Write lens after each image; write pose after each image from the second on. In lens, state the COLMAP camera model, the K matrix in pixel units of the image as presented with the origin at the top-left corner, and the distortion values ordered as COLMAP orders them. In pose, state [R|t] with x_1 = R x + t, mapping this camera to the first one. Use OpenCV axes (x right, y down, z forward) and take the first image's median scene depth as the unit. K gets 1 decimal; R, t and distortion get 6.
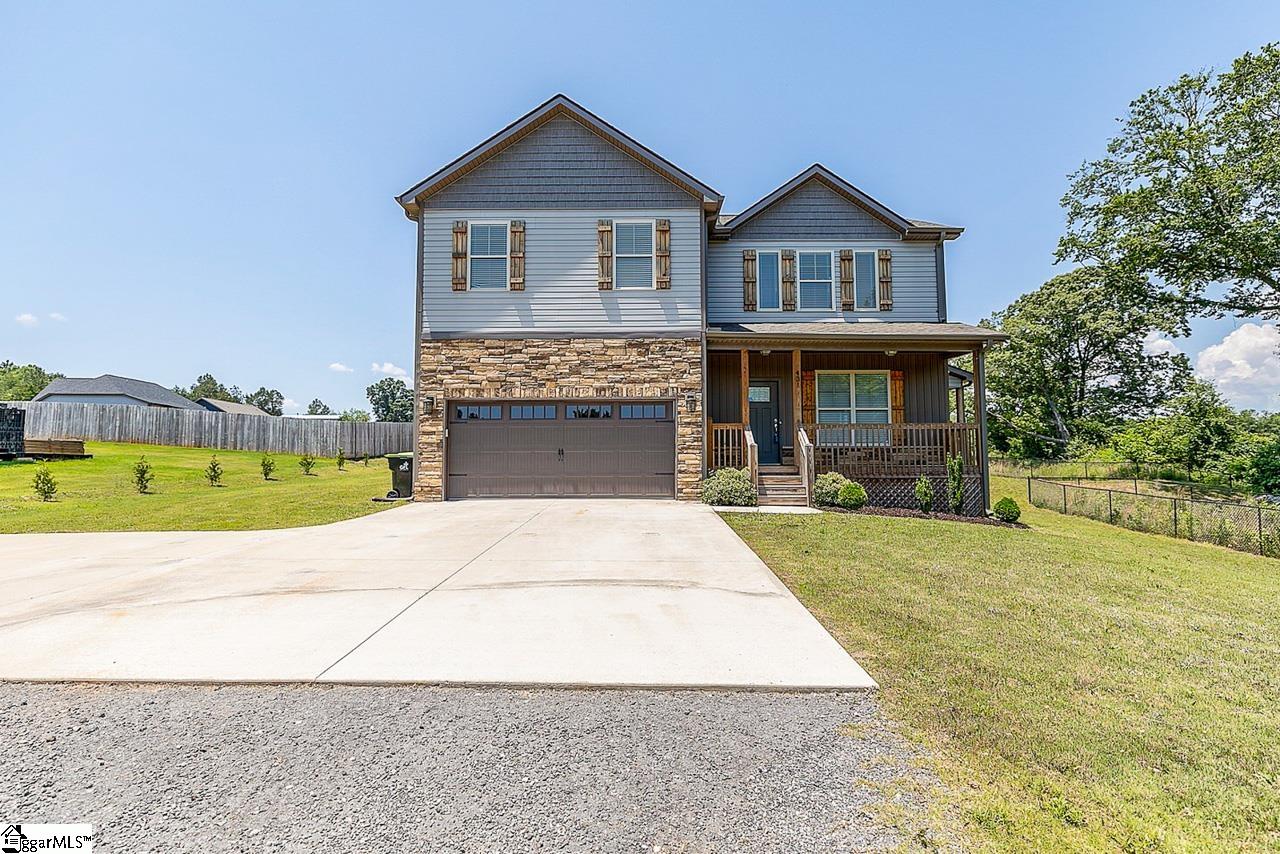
lens RADIAL K [[548.1, 0, 685.6], [0, 548.1, 424.8], [0, 0, 1]] dist [-0.002119, 0.000205]
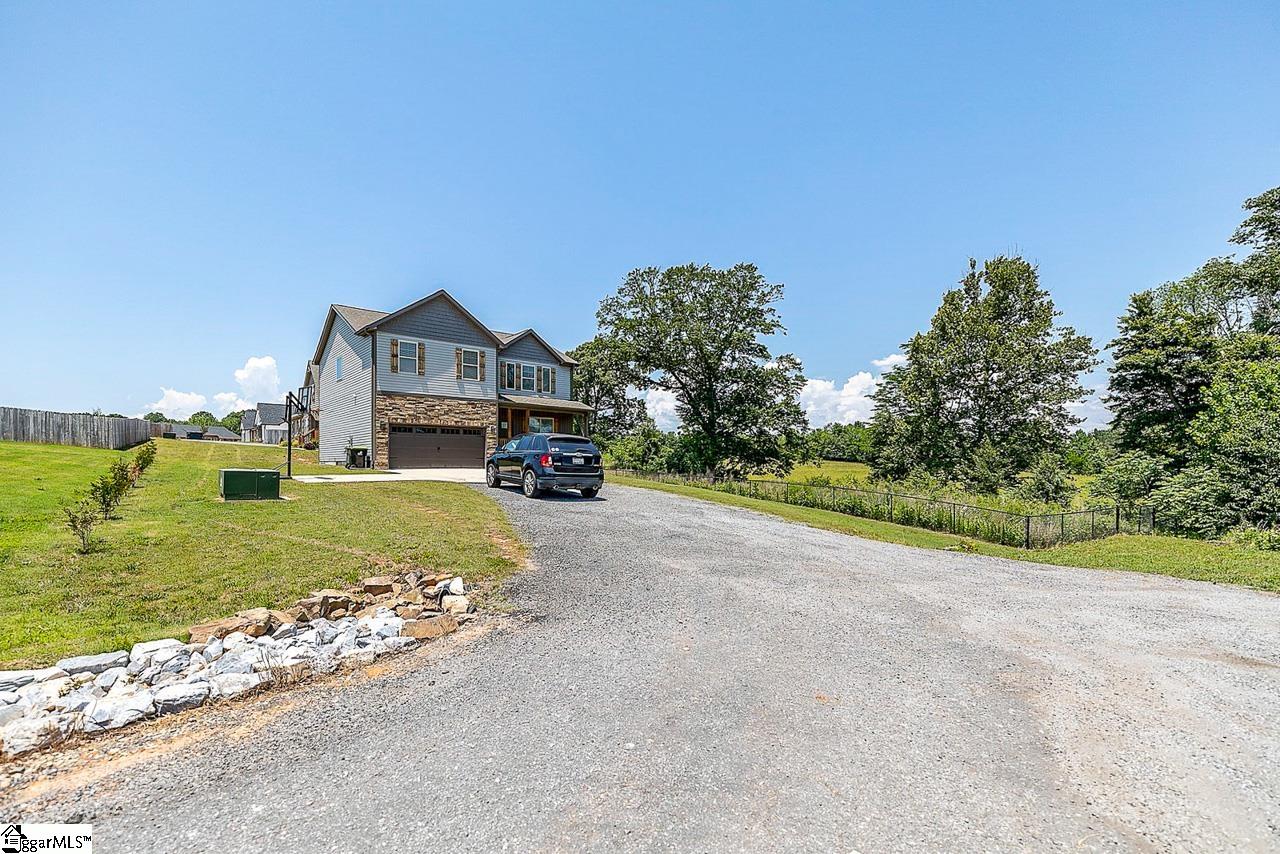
lens RADIAL K [[548.1, 0, 639.9], [0, 548.1, 429.7], [0, 0, 1]] dist [-0.002119, 0.000205]
pose [[0.740385, 0.045598, 0.670635, -0.432065], [-0.046906, 0.998769, -0.016124, -0.011489], [-0.670545, -0.019519, 0.741612, -0.474755]]
